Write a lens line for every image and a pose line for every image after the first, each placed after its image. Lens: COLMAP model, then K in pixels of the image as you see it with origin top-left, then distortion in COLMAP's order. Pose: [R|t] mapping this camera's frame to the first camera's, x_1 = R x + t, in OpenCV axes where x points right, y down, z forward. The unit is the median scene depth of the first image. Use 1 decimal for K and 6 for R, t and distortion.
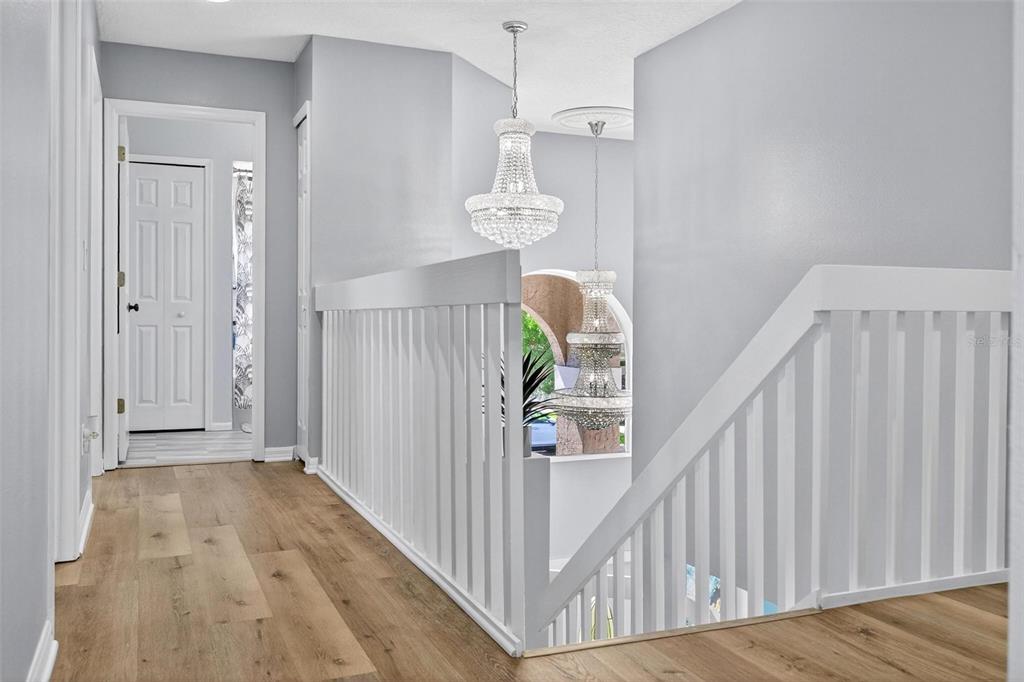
lens RADIAL K [[900.3, 0, 511.0], [0, 900.3, 336.7], [0, 0, 1]] dist [-0.000150, -0.003444]
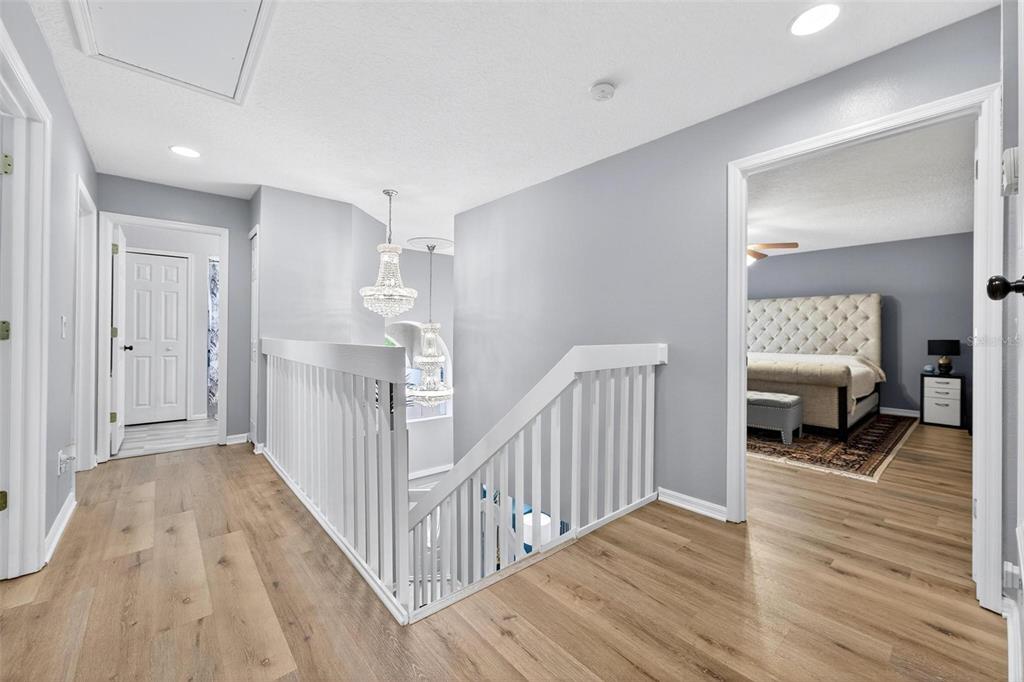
lens RADIAL K [[411.7, 0, 515.5], [0, 411.7, 336.8], [0, 0, 1]] dist [0.000957, 0.000292]
pose [[0.949075, -0.001239, 0.315049, -0.022023], [0.004258, 0.999951, -0.008896, -0.070157], [-0.315023, 0.009784, 0.949034, 0.202829]]
